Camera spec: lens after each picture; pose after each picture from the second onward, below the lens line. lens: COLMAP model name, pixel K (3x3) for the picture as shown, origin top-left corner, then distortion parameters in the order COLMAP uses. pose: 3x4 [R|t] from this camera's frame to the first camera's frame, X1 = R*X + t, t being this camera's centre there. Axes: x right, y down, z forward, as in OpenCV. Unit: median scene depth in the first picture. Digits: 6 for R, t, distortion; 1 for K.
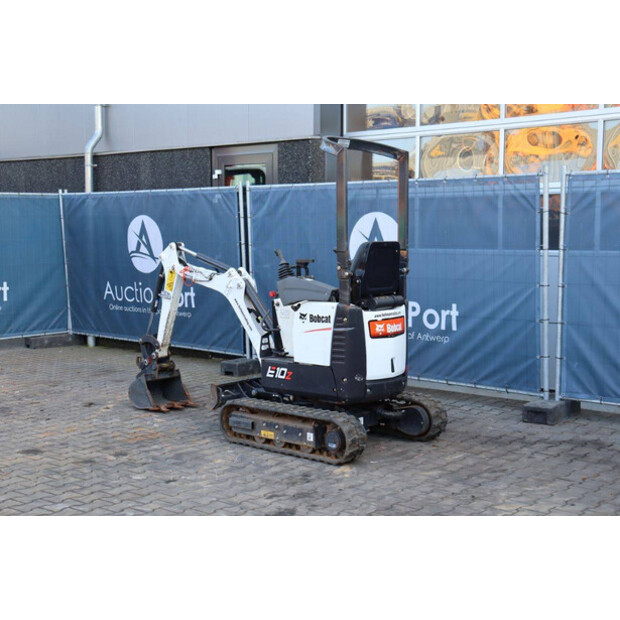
lens RADIAL K [[976.0, 0, 315.0], [0, 976.0, 293.3], [0, 0, 1]] dist [0.083563, 0.000000]
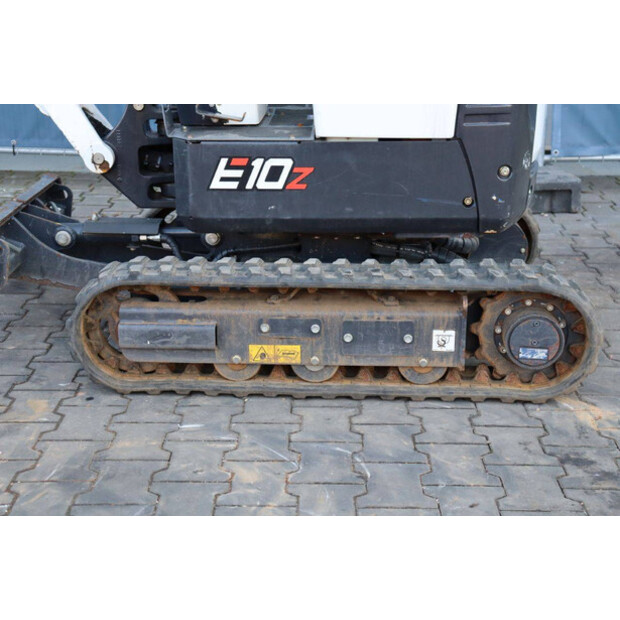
lens RADIAL K [[1095.6, 0, 311.6], [0, 1095.6, 311.7], [0, 0, 1]] dist [0.238469, 0.000000]
pose [[0.763762, -0.191610, 0.616403, -0.276358], [0.036764, 0.966289, 0.254821, 0.030279], [-0.644450, -0.171962, 0.745060, 0.698053]]
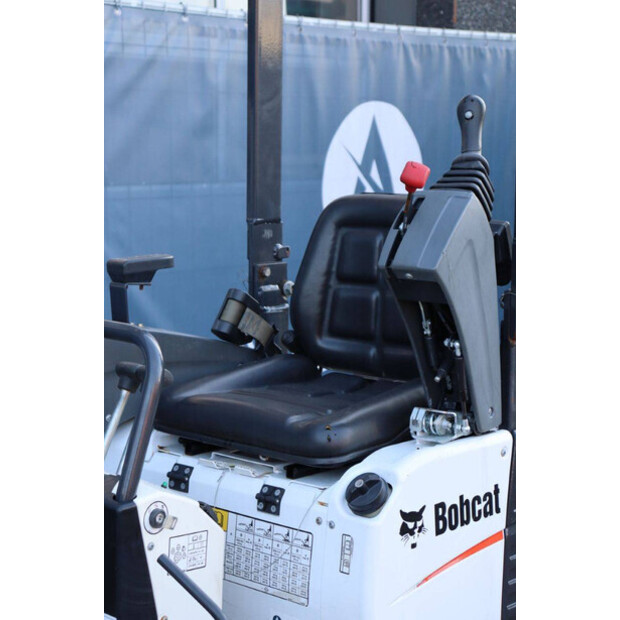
lens RADIAL K [[1431.8, 0, 309.6], [0, 1431.8, 306.4], [0, 0, 1]] dist [0.419403, 0.000000]
pose [[0.019869, -0.123571, 0.992137, -0.355654], [0.057249, 0.990845, 0.122264, -0.073188], [-0.998162, 0.054370, 0.026762, 0.999756]]
